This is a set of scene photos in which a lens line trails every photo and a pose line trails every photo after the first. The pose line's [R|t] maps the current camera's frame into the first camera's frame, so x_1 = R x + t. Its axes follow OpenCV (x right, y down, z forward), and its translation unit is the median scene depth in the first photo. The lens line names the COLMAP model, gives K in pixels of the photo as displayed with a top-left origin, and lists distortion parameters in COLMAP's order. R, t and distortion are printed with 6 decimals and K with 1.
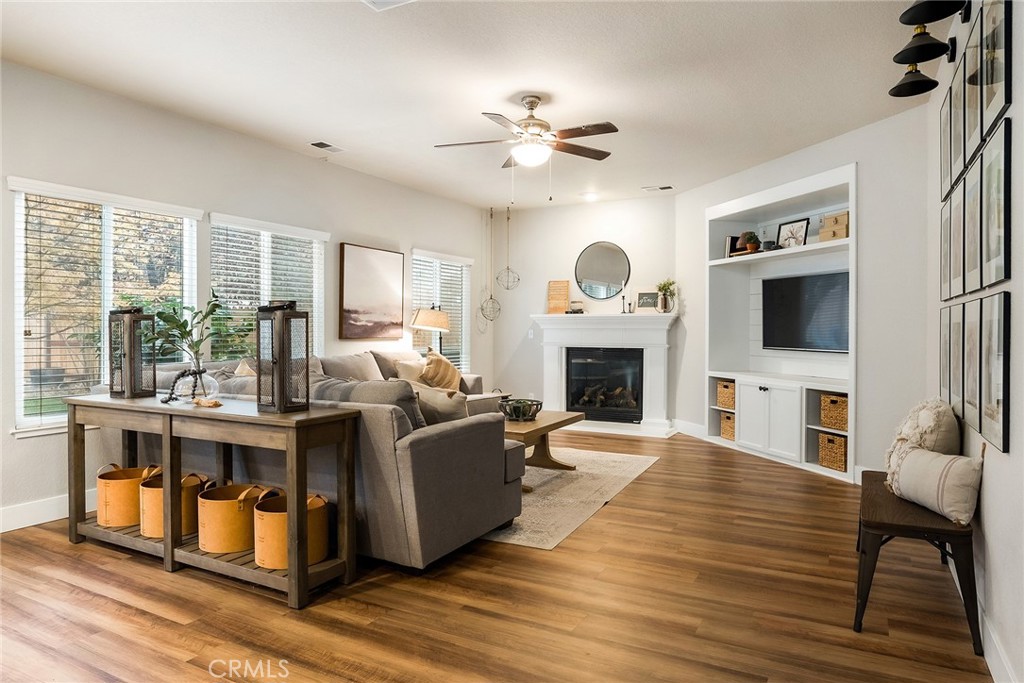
lens RADIAL K [[652.0, 0, 512.0], [0, 652.0, 334.5], [0, 0, 1]] dist [-0.019914, 0.002437]
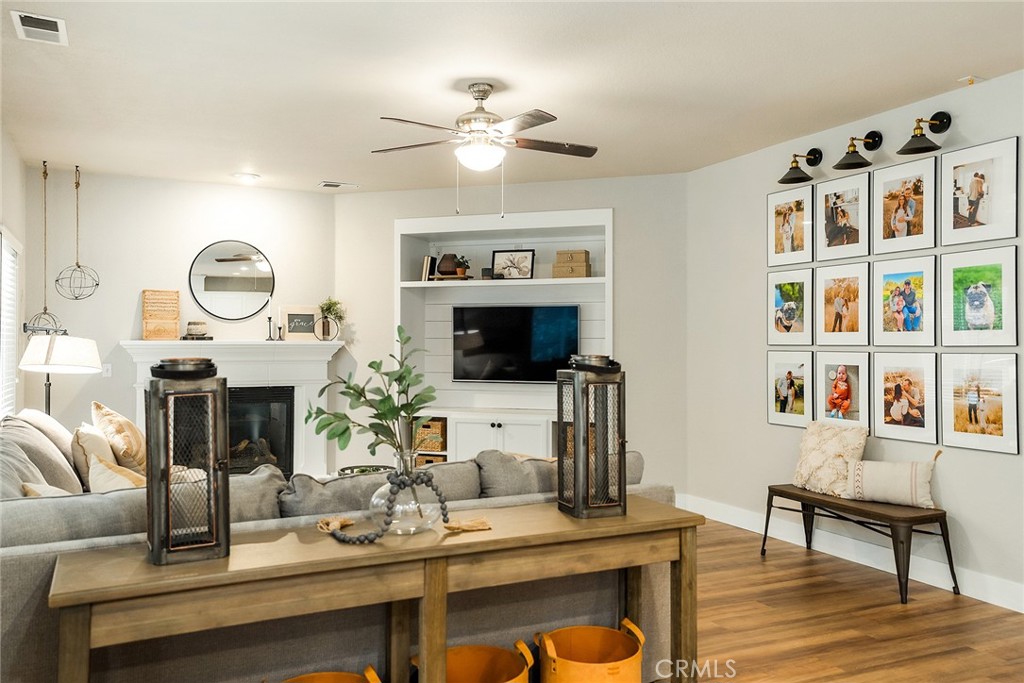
lens RADIAL K [[830.1, 0, 510.6], [0, 830.1, 342.4], [0, 0, 1]] dist [0.043653, 0.006002]
pose [[0.582285, -0.001380, 0.812983, -0.522741], [0.006238, 0.999977, -0.002770, -0.029954], [-0.812960, 0.006684, 0.582281, 0.251887]]
